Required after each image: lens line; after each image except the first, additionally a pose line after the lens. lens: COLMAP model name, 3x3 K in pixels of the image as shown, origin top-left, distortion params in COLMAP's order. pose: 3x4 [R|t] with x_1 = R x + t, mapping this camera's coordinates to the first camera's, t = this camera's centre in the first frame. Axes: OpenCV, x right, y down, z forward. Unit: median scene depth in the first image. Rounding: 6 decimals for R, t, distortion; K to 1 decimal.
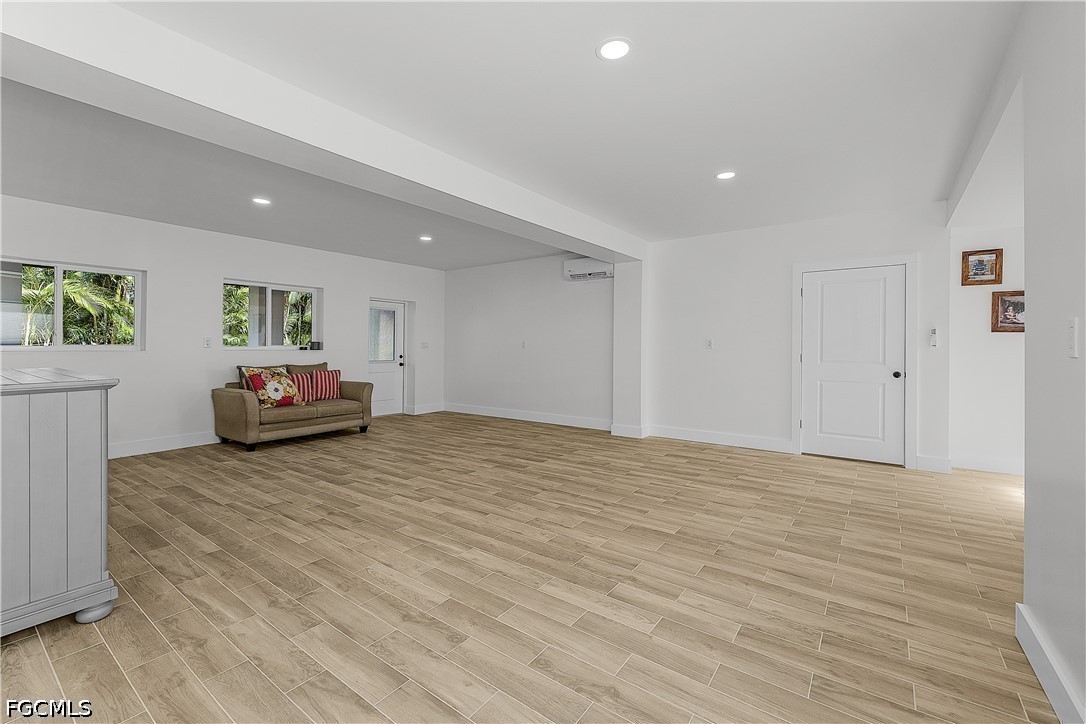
lens RADIAL K [[460.4, 0, 545.4], [0, 460.4, 345.5], [0, 0, 1]] dist [-0.004085, 0.001032]
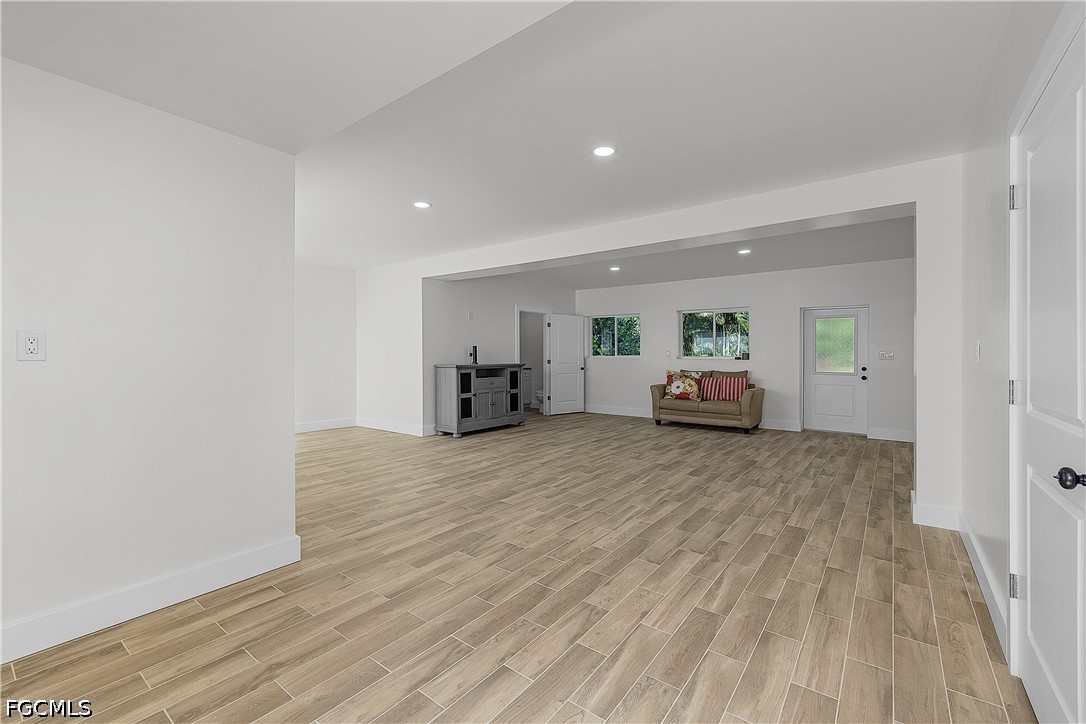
lens RADIAL K [[460.4, 0, 540.0], [0, 460.4, 348.3], [0, 0, 1]] dist [-0.004085, 0.001032]
pose [[-0.018749, -0.016155, -0.999694, 1.398410], [-0.003973, 0.999863, -0.016083, 0.004014], [0.999816, 0.003670, -0.018810, 1.012034]]
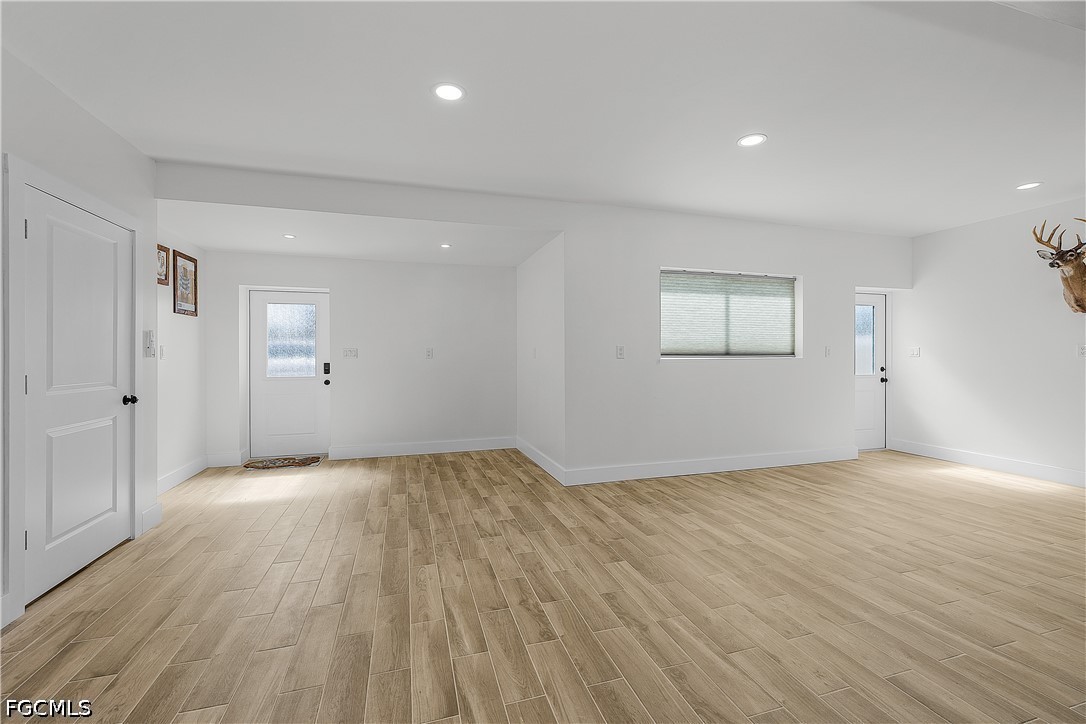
lens RADIAL K [[460.4, 0, 545.6], [0, 460.4, 352.9], [0, 0, 1]] dist [-0.004085, 0.001032]
pose [[-0.803668, 0.002357, 0.595073, -0.120189], [-0.000200, 0.999991, -0.004231, 0.002695], [-0.595078, -0.003520, -0.803660, 1.627646]]
